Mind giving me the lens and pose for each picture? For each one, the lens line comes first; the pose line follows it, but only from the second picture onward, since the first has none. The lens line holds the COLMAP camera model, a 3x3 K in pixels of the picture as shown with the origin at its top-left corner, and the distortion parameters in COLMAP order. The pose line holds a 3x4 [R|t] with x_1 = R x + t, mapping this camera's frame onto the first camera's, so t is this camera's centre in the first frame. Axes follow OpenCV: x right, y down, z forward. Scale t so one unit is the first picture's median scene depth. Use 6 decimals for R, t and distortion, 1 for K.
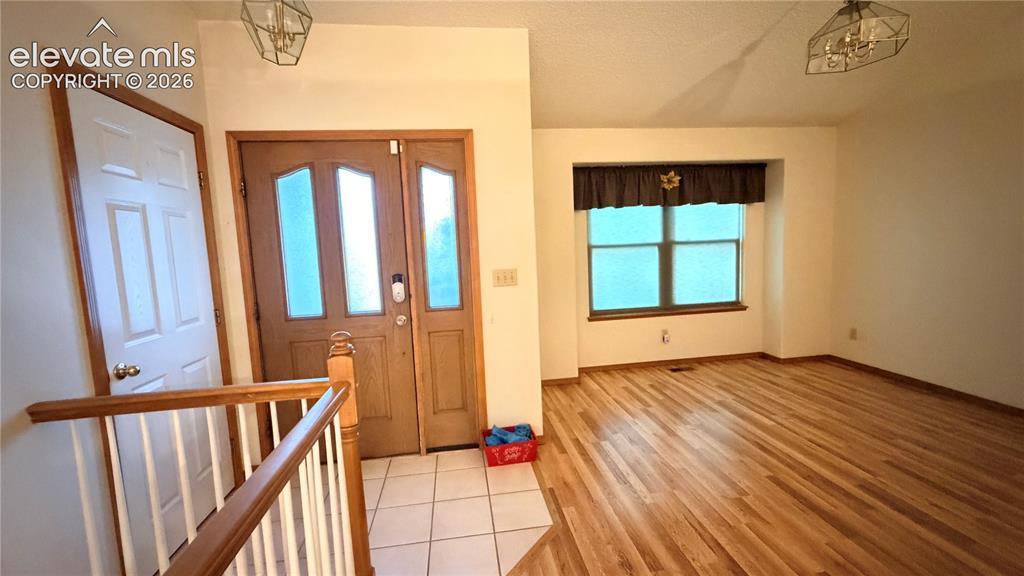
lens RADIAL K [[409.1, 0, 510.3], [0, 409.1, 287.6], [0, 0, 1]] dist [-0.000074, 0.000053]
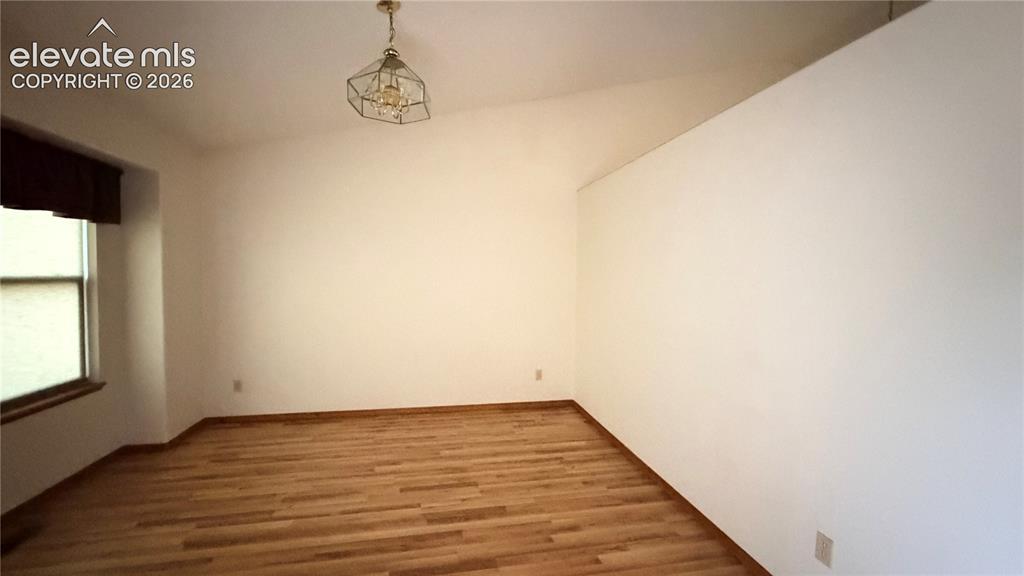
lens RADIAL K [[409.1, 0, 510.3], [0, 409.1, 287.6], [0, 0, 1]] dist [-0.000074, 0.000053]
pose [[-0.071993, 0.005335, 0.997391, -0.119918], [0.083691, 0.996491, 0.000710, -0.055991], [-0.993888, 0.083524, -0.072187, 0.454808]]
